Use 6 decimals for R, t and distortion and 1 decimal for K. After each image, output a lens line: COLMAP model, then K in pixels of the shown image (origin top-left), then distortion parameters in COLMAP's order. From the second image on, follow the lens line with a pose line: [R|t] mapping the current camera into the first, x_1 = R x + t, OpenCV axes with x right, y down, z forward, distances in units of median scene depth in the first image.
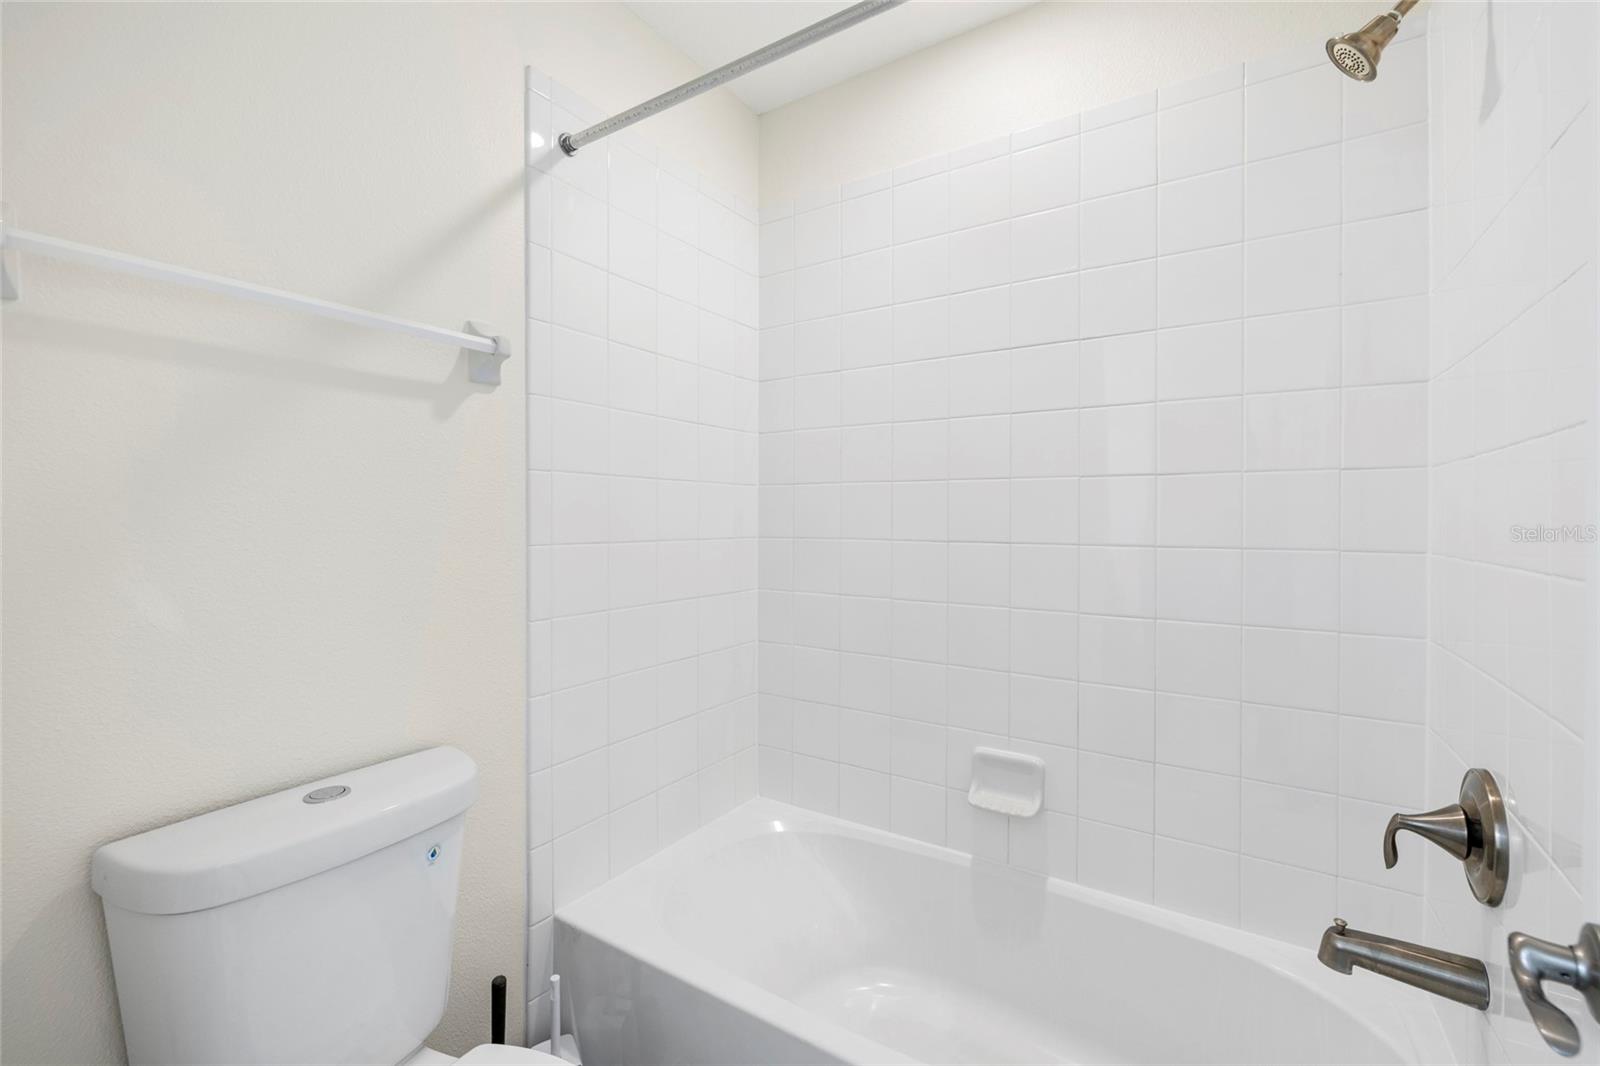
lens RADIAL K [[674.9, 0, 801.6], [0, 674.9, 526.1], [0, 0, 1]] dist [-0.002718, 0.000331]
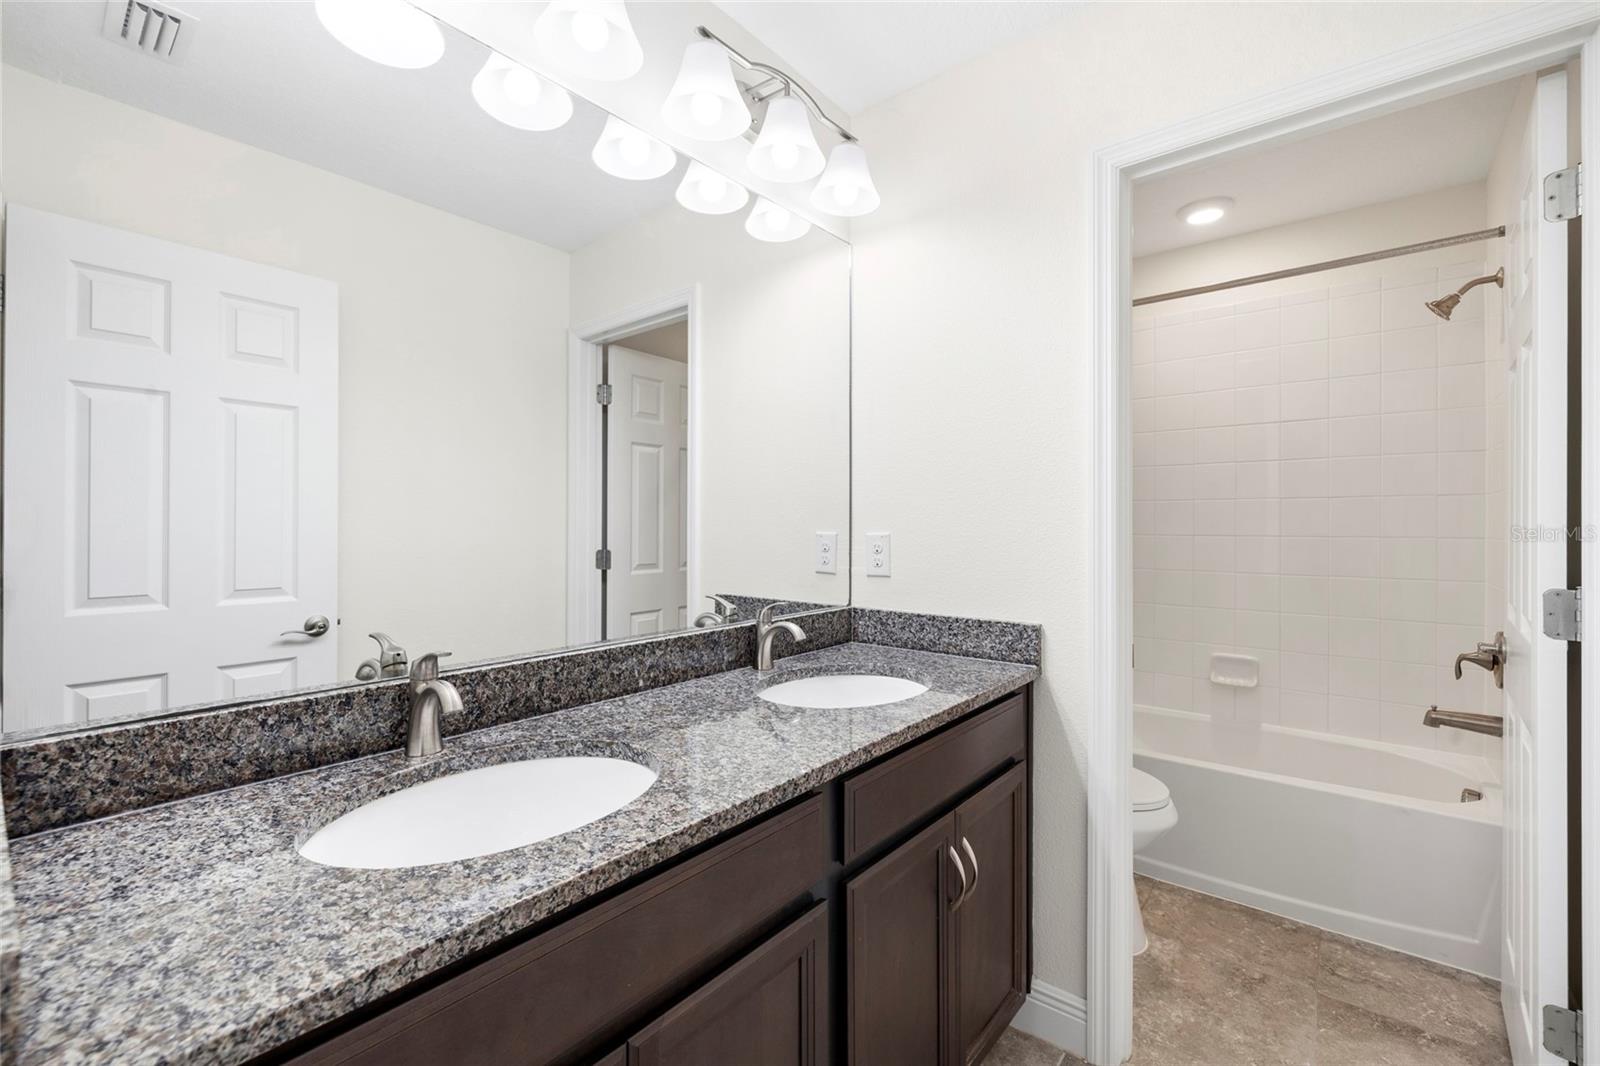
lens RADIAL K [[674.9, 0, 798.3], [0, 674.9, 526.8], [0, 0, 1]] dist [-0.002718, 0.000331]
pose [[0.994062, 0.006573, -0.108616, -1.030267], [-0.008303, 0.999846, -0.015488, 0.060290], [0.108497, 0.016298, 0.993963, -1.423687]]
